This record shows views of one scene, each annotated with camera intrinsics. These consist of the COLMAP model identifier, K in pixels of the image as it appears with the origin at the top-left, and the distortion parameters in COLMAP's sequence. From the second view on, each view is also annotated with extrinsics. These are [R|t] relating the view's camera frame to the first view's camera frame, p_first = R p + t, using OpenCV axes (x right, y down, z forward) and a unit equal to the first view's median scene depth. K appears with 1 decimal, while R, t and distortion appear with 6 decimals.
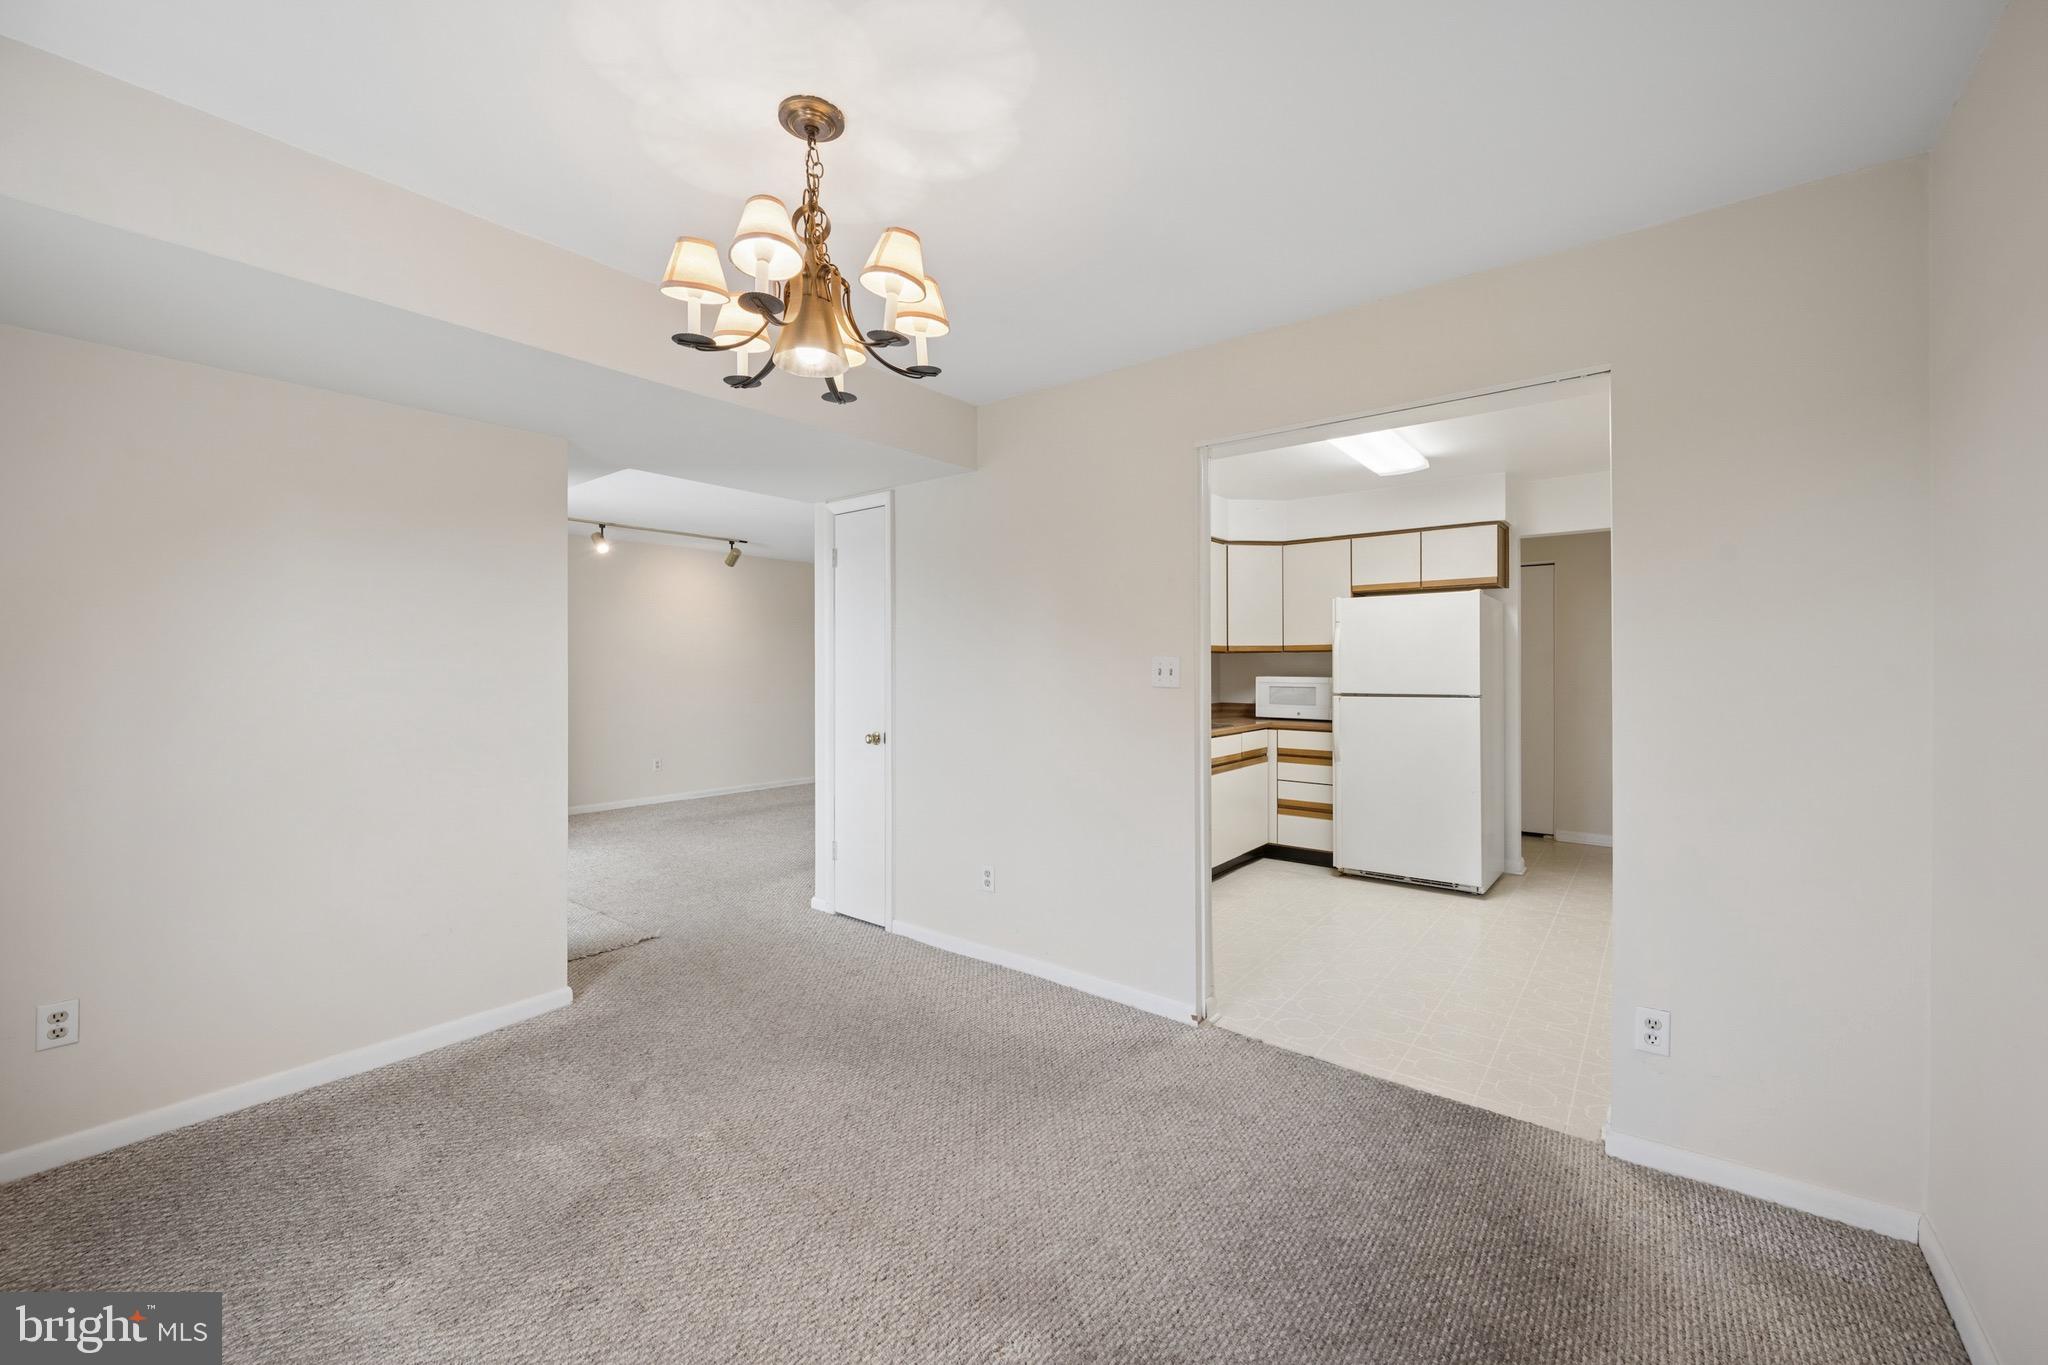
lens RADIAL K [[802.7, 0, 1029.8], [0, 802.7, 671.6], [0, 0, 1]] dist [-0.001763, -0.000235]
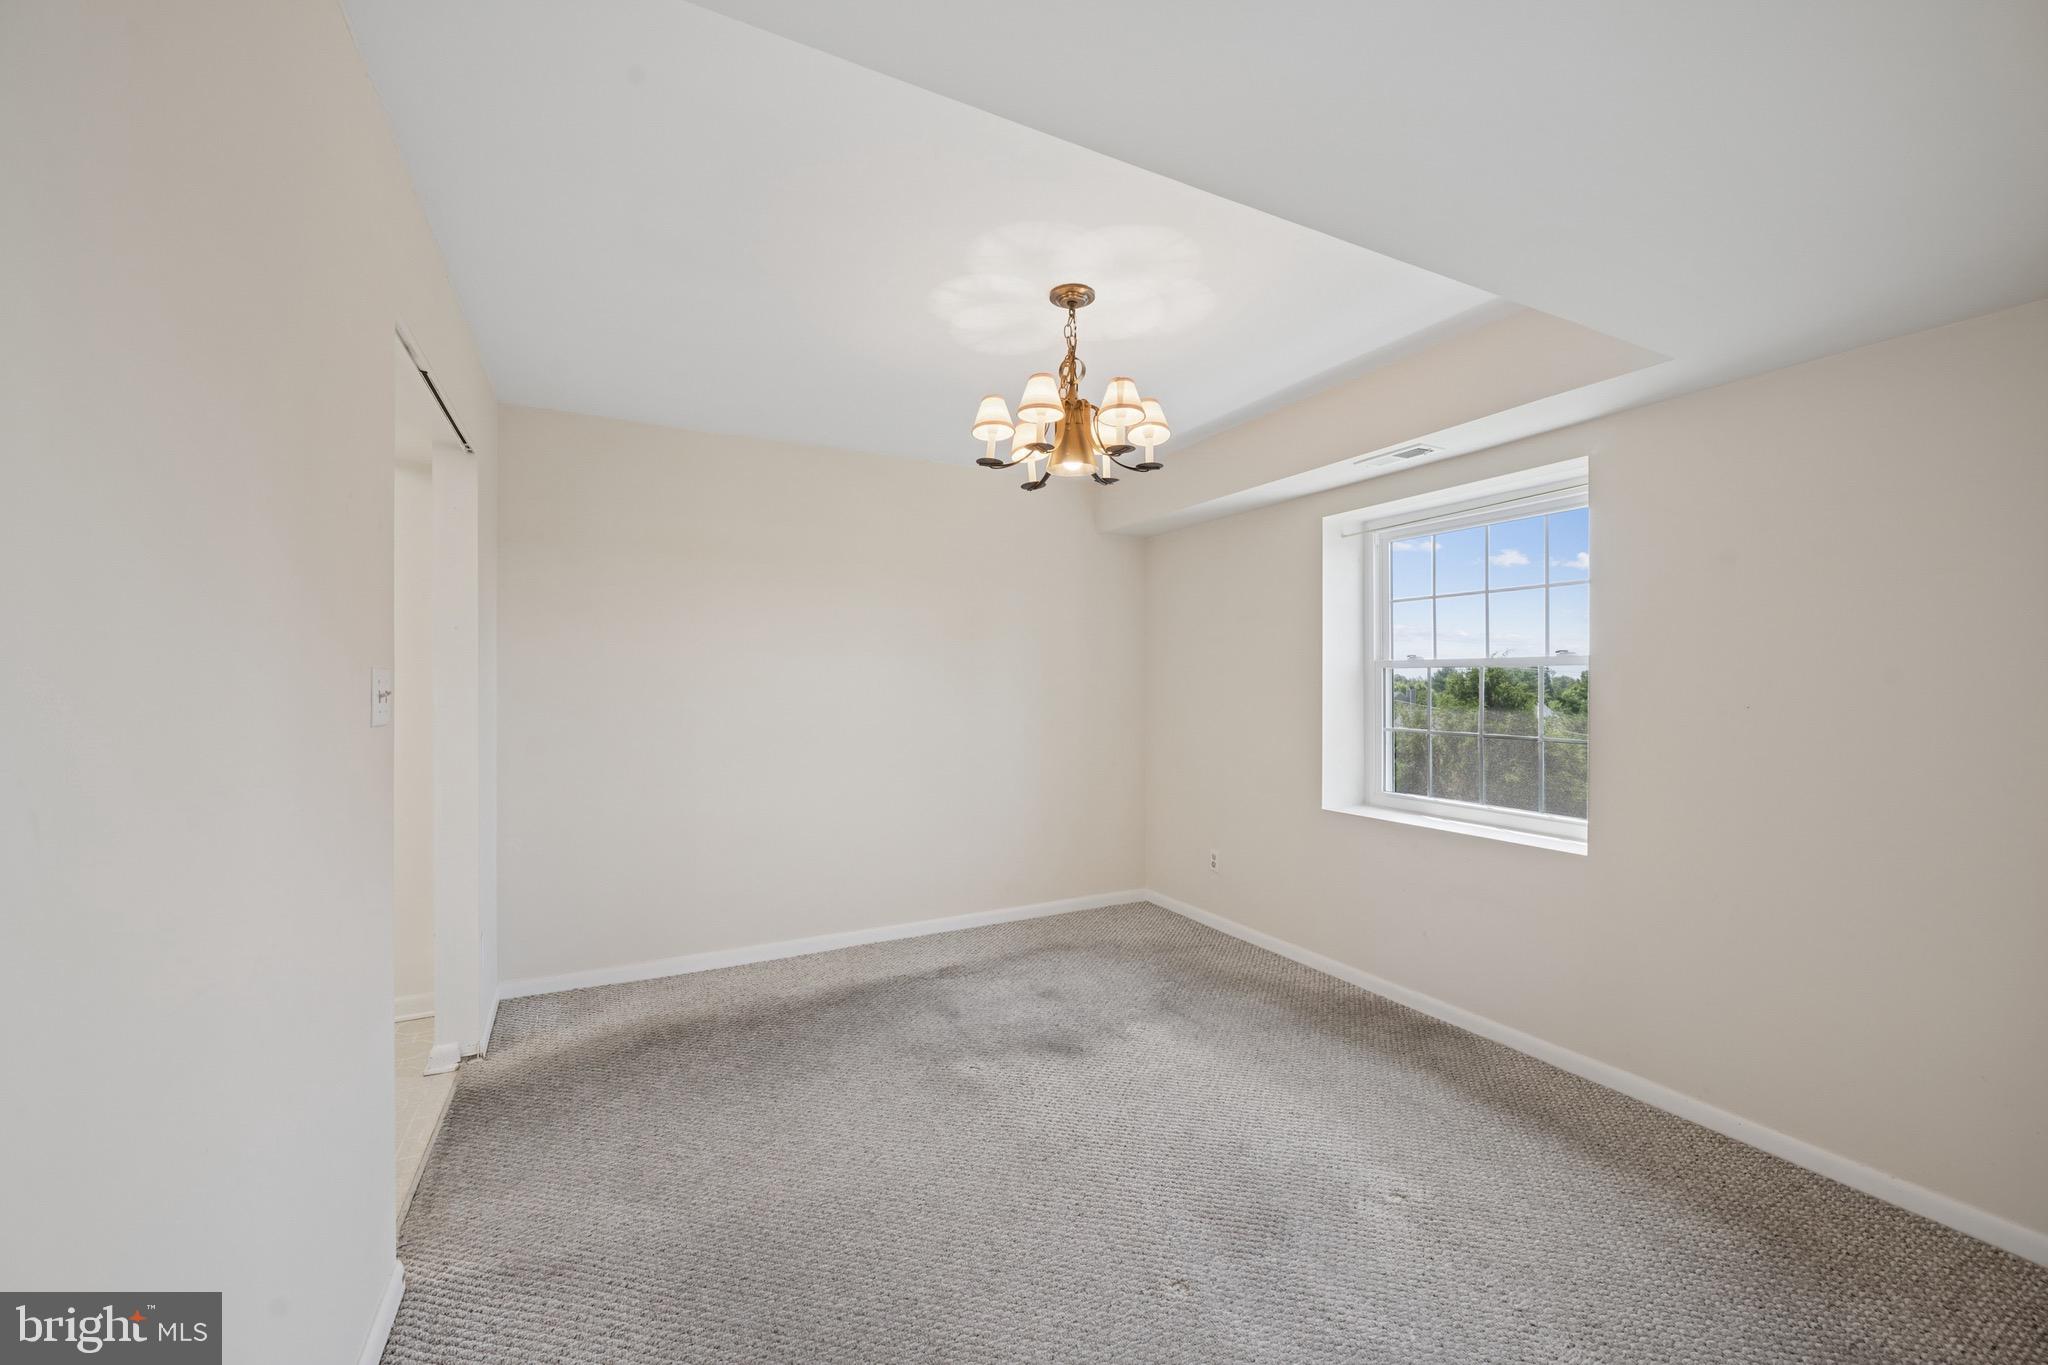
lens RADIAL K [[802.7, 0, 1029.8], [0, 802.7, 671.6], [0, 0, 1]] dist [-0.001763, -0.000235]
pose [[-0.912955, 0.003779, 0.408044, -0.711576], [-0.001672, 0.999914, -0.013002, -0.008689], [-0.408058, -0.012552, -0.912870, 2.113627]]
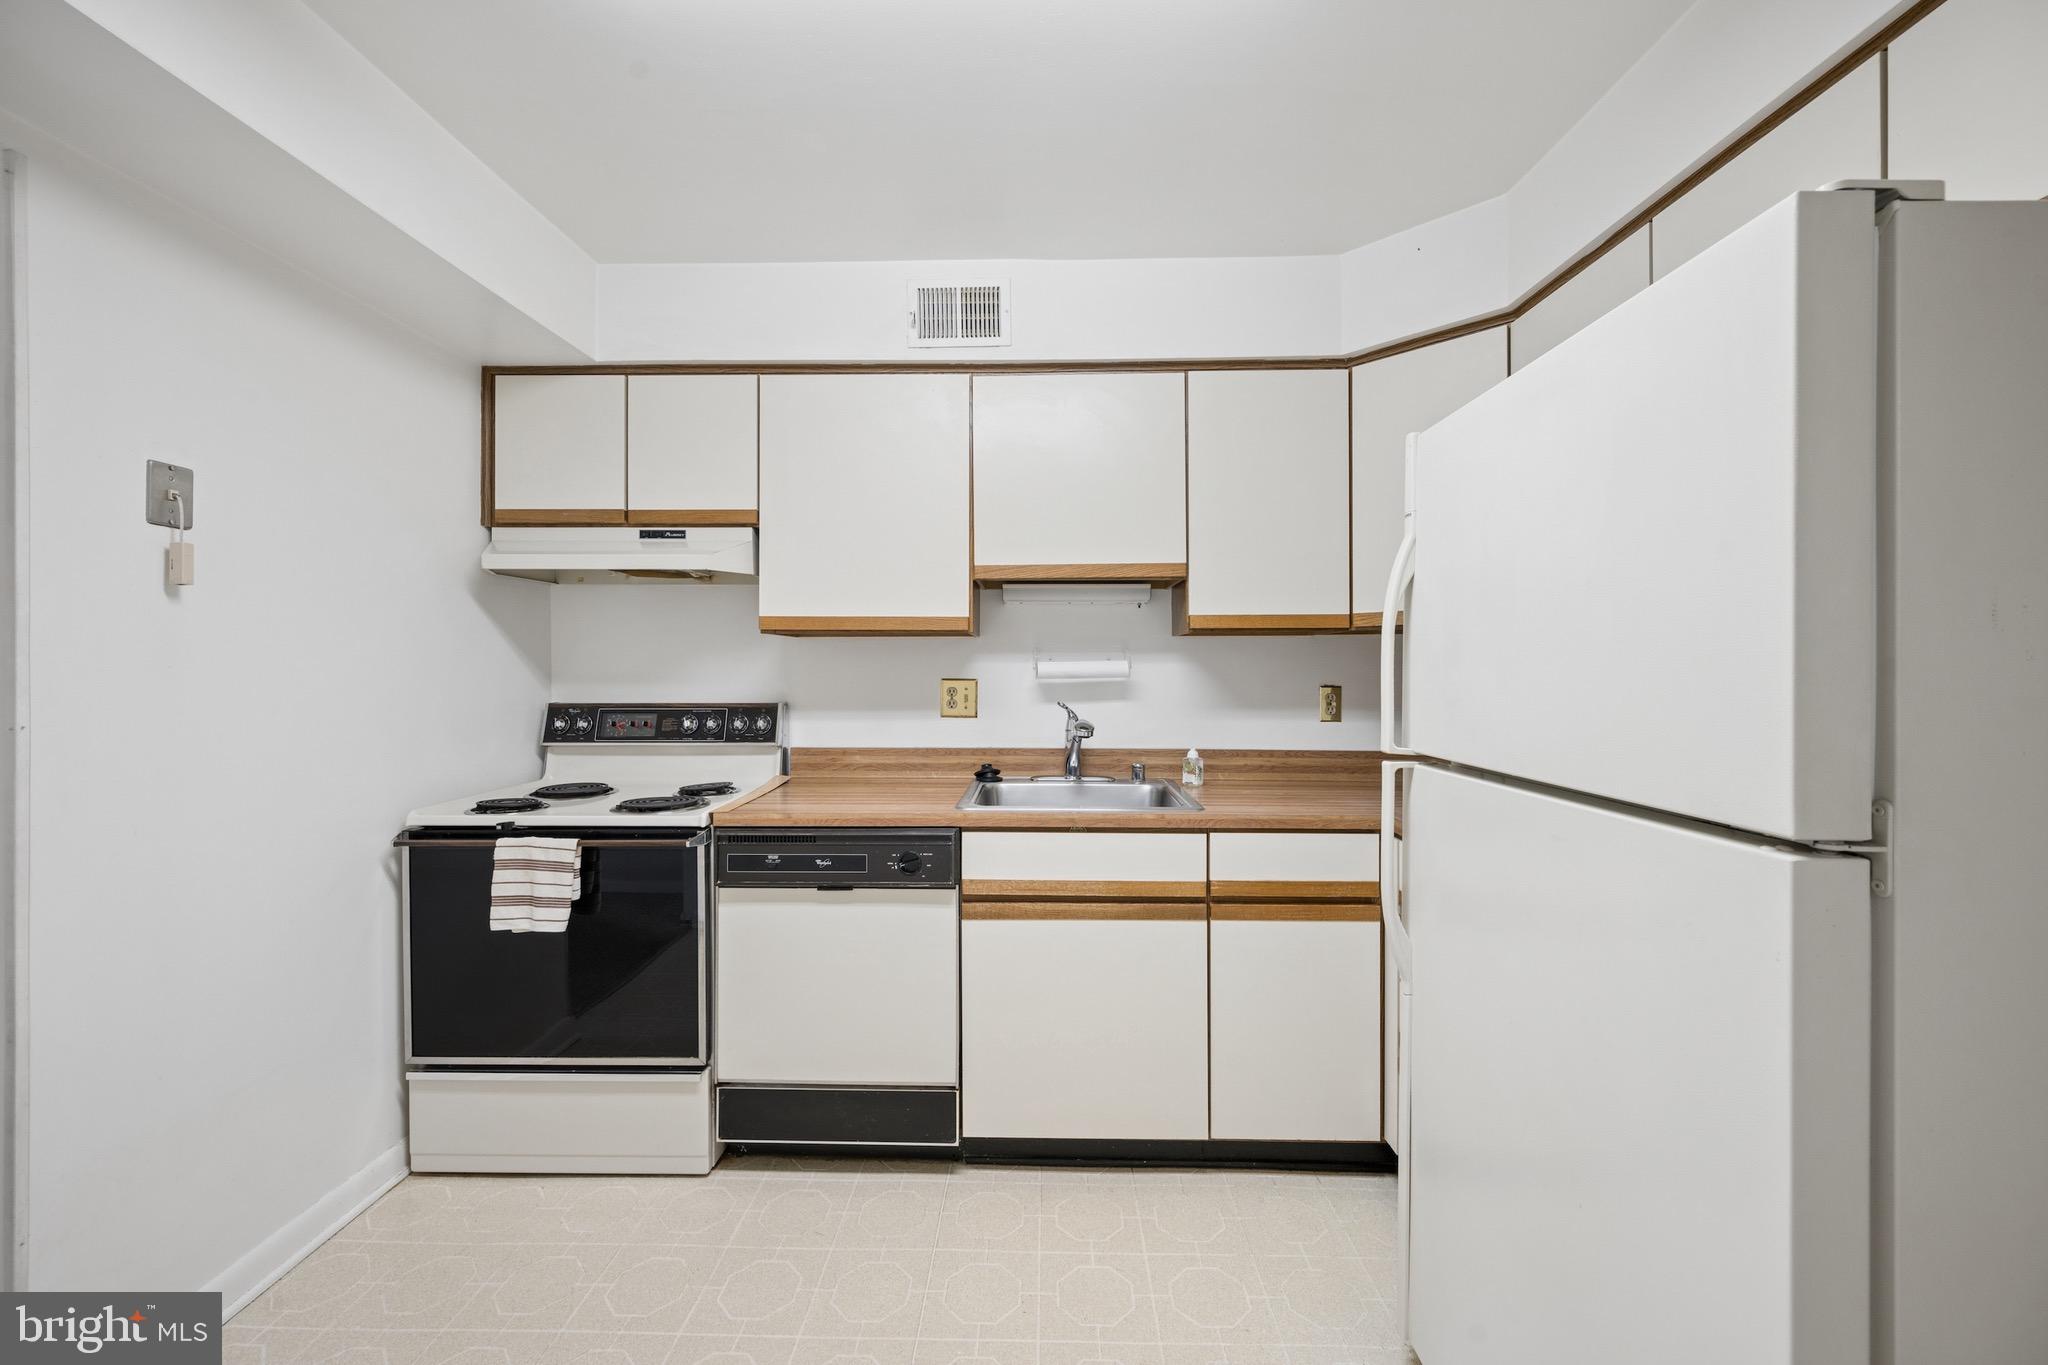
lens RADIAL K [[802.7, 0, 1029.8], [0, 802.7, 671.6], [0, 0, 1]] dist [-0.001763, -0.000235]
pose [[0.608900, 0.002906, -0.793241, 1.669391], [-0.000943, 0.999995, 0.002940, -0.003833], [0.793246, -0.001042, 0.608900, 1.973015]]
